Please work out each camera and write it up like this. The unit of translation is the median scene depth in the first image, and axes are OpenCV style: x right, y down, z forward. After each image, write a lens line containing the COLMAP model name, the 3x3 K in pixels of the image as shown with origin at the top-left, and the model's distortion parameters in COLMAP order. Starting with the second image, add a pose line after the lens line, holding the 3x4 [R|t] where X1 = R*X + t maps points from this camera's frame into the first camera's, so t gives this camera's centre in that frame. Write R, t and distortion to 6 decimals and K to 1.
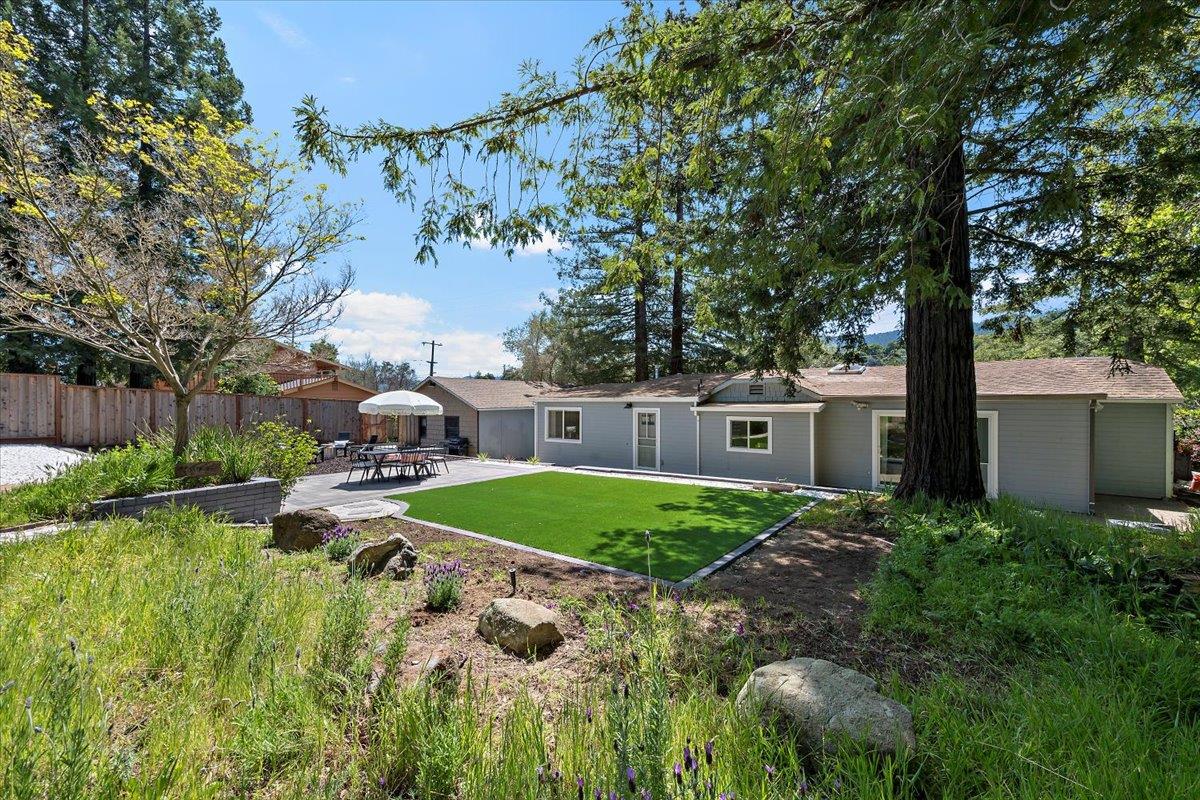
lens RADIAL K [[492.7, 0, 601.4], [0, 492.7, 395.5], [0, 0, 1]] dist [0.002970, -0.000088]
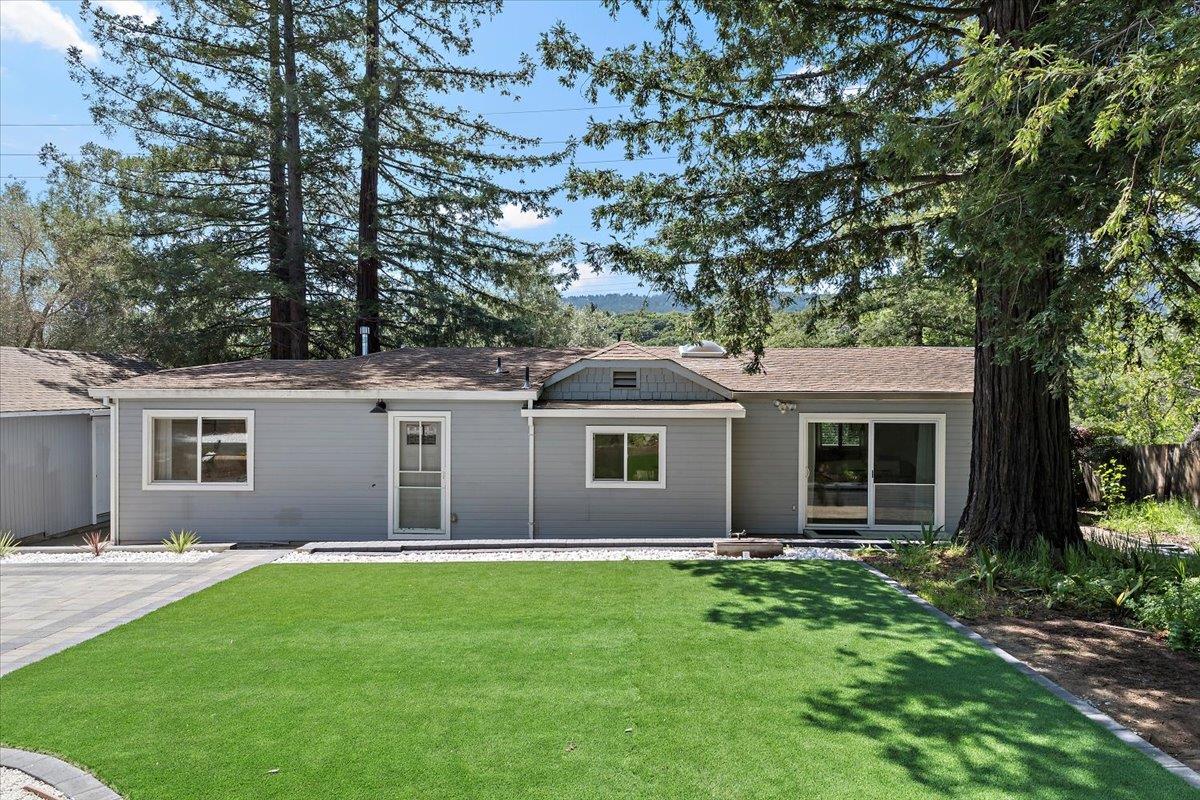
lens RADIAL K [[786.3, 0, 600.0], [0, 786.3, 400.0], [0, 0, 1]] dist [0.003198, -0.000168]
pose [[0.804741, 0.000213, 0.593626, -0.285831], [-0.012141, 0.999797, 0.016101, -0.002199], [-0.593502, -0.020164, 0.804580, 0.298953]]
